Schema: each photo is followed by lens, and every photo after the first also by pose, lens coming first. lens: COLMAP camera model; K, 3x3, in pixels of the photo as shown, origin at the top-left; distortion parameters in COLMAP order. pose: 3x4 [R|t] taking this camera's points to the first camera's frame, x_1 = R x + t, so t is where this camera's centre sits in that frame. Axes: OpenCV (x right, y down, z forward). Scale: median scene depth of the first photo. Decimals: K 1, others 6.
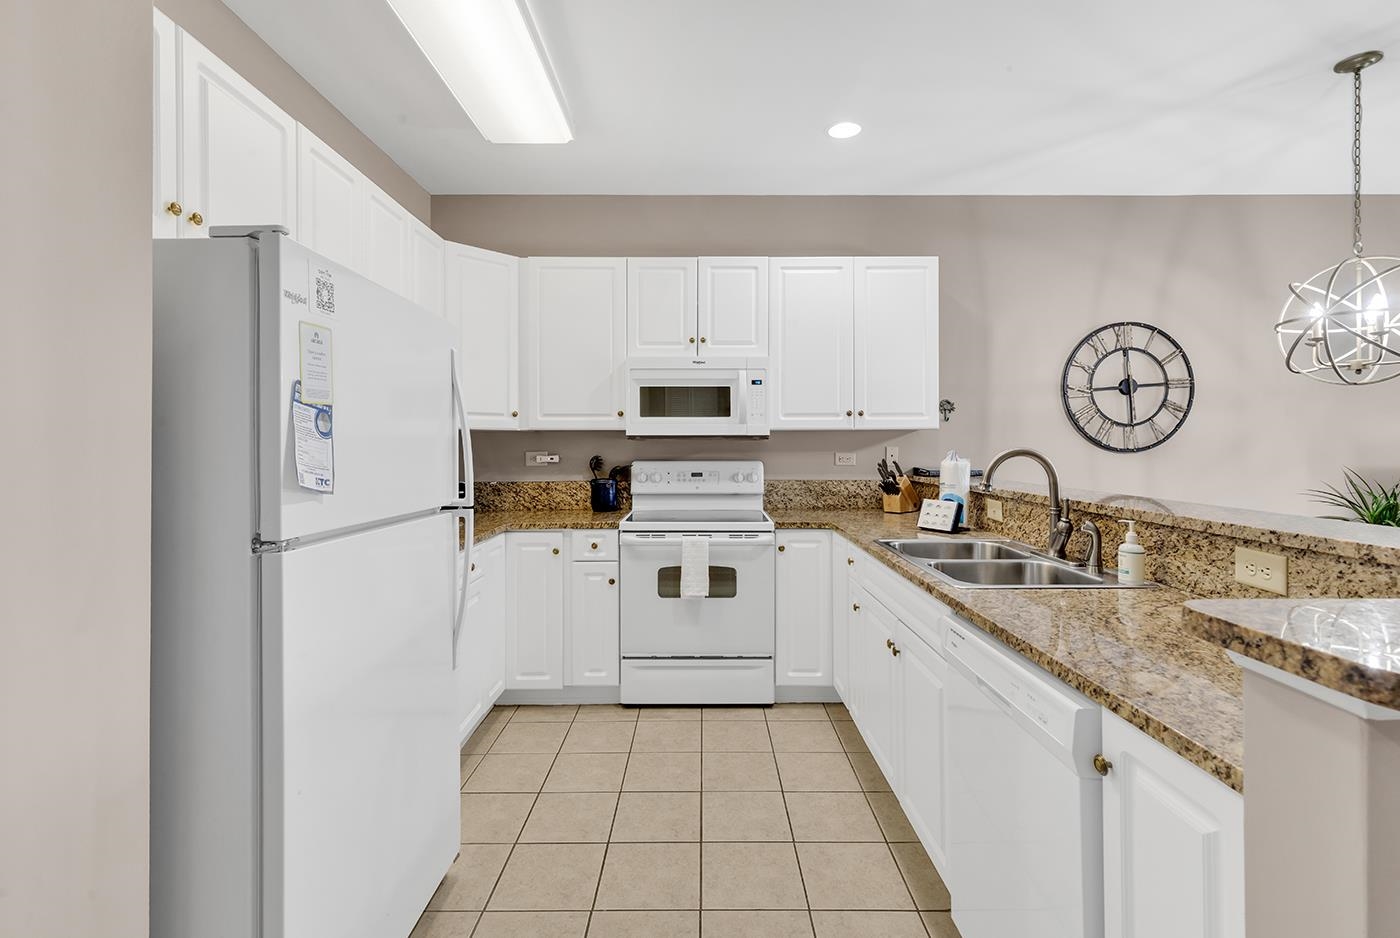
lens RADIAL K [[634.8, 0, 694.1], [0, 634.8, 441.9], [0, 0, 1]] dist [0.005028, -0.000391]
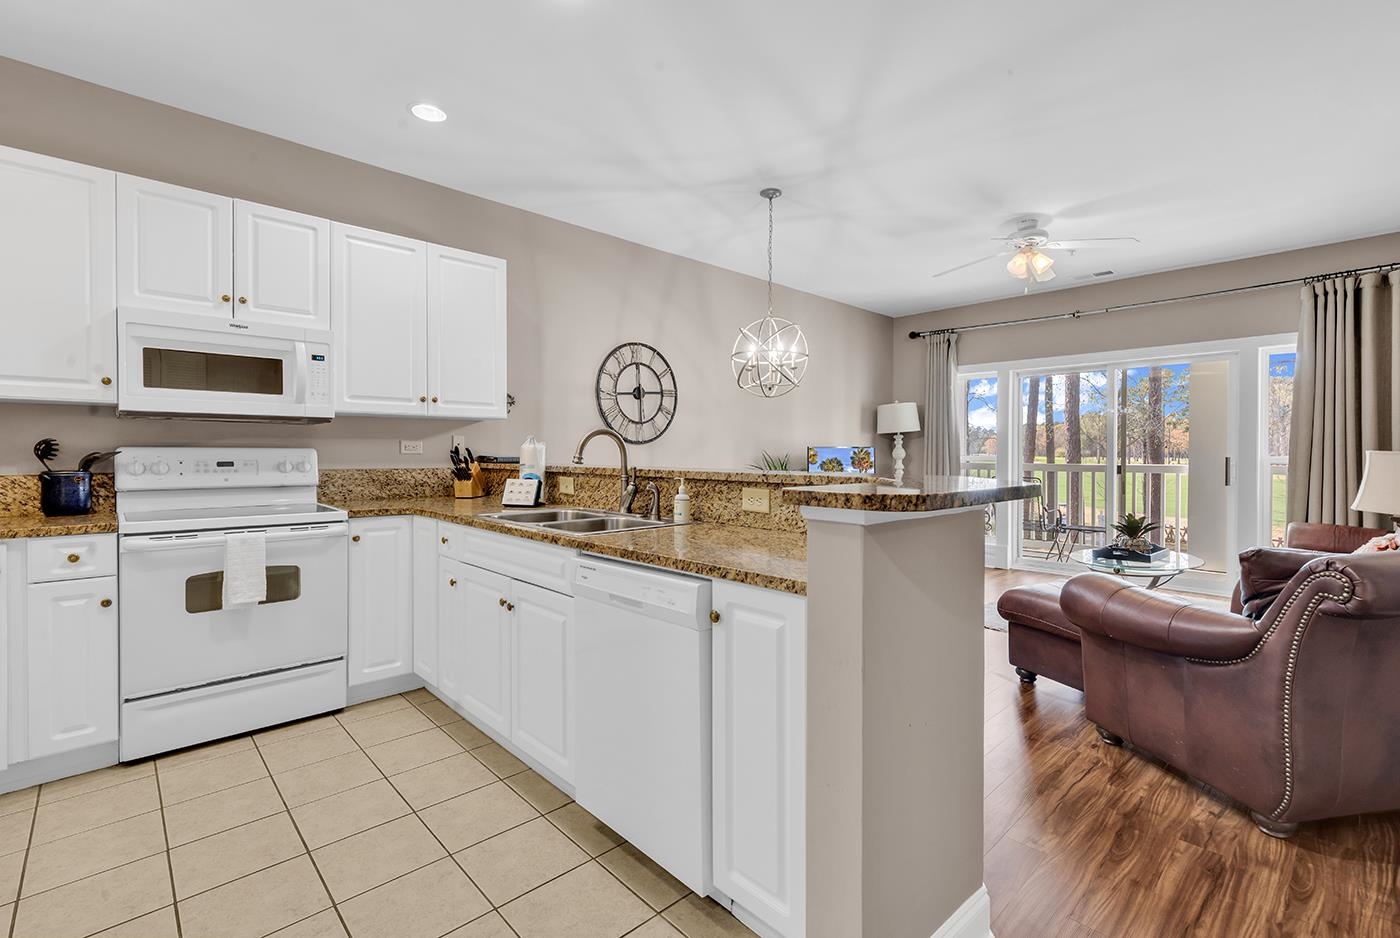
lens RADIAL K [[636.5, 0, 701.6], [0, 636.5, 459.6], [0, 0, 1]] dist [0.002892, 0.000107]
pose [[0.722177, -0.004109, 0.691696, -0.137726], [-0.006360, 0.999901, 0.012581, 0.035809], [-0.691679, -0.013485, 0.722080, -0.023304]]
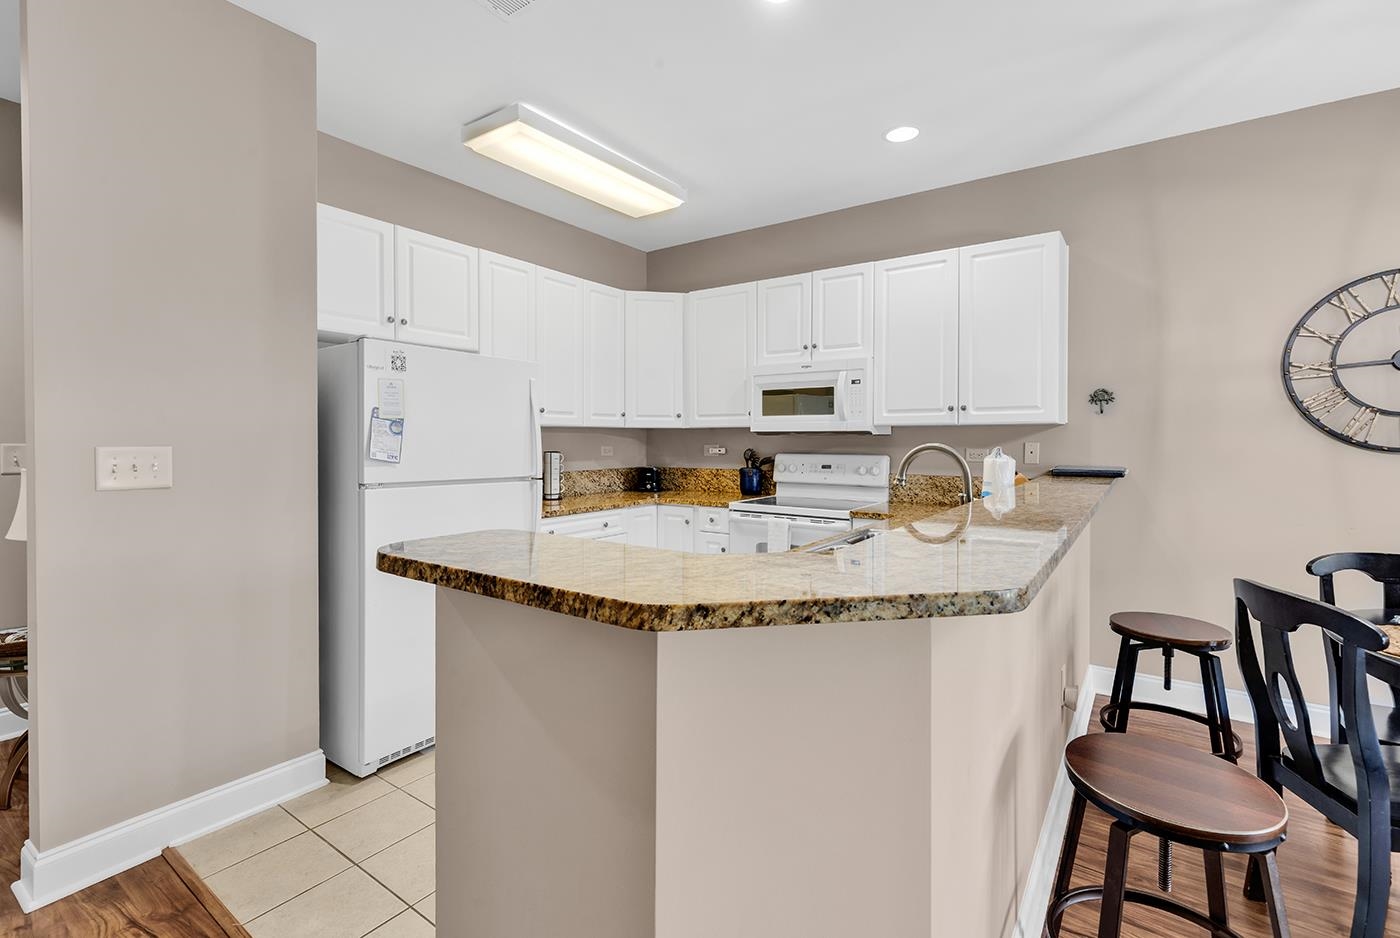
lens RADIAL K [[629.9, 0, 701.2], [0, 629.9, 446.1], [0, 0, 1]] dist [0.001409, 0.000092]
pose [[0.817124, 0.009192, -0.576389, 0.520734], [-0.000573, 0.999885, 0.015133, -0.001085], [0.576462, -0.012035, 0.817035, -0.024044]]
